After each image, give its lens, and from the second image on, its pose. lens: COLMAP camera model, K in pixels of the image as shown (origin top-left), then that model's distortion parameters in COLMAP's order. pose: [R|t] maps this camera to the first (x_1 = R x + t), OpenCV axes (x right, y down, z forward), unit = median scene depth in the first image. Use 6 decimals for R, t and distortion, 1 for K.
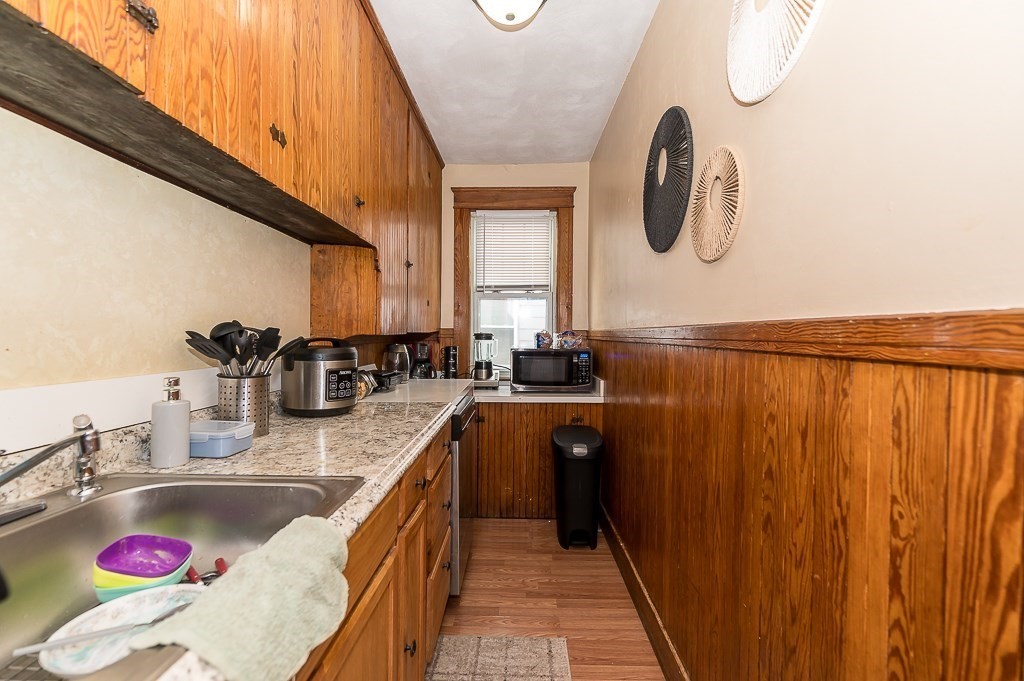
lens RADIAL K [[467.5, 0, 510.5], [0, 467.5, 341.7], [0, 0, 1]] dist [0.004873, 0.000382]
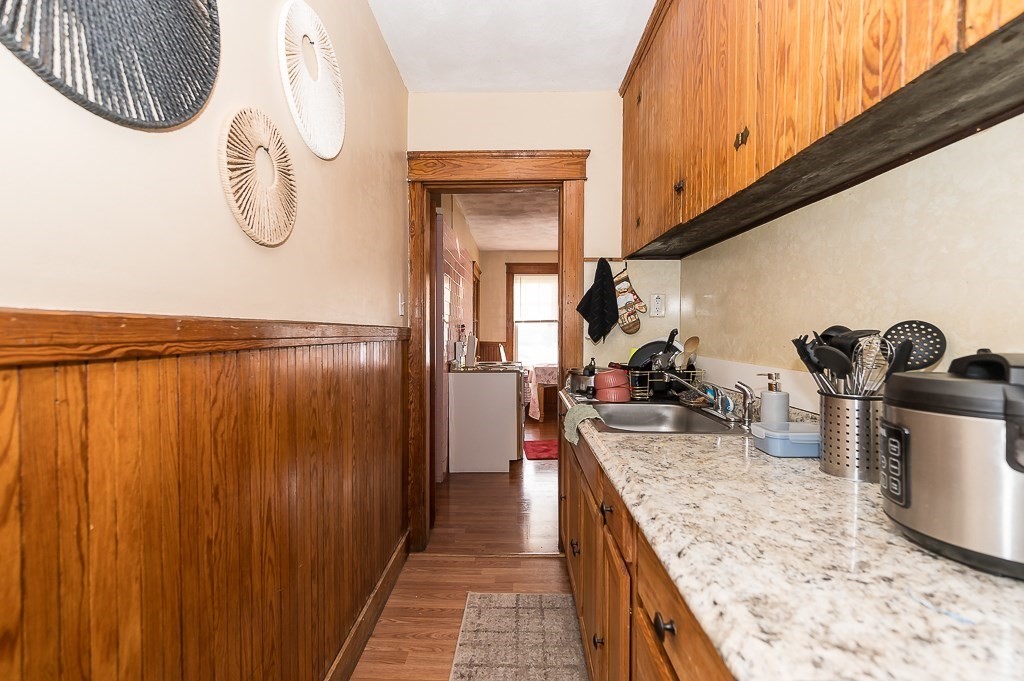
lens RADIAL K [[467.5, 0, 510.4], [0, 467.5, 339.4], [0, 0, 1]] dist [0.004873, 0.000382]
pose [[-0.999889, -0.014837, -0.001111, -0.010614], [-0.014864, 0.999402, 0.031210, -0.035847], [0.000647, 0.031223, -0.999512, 1.952323]]
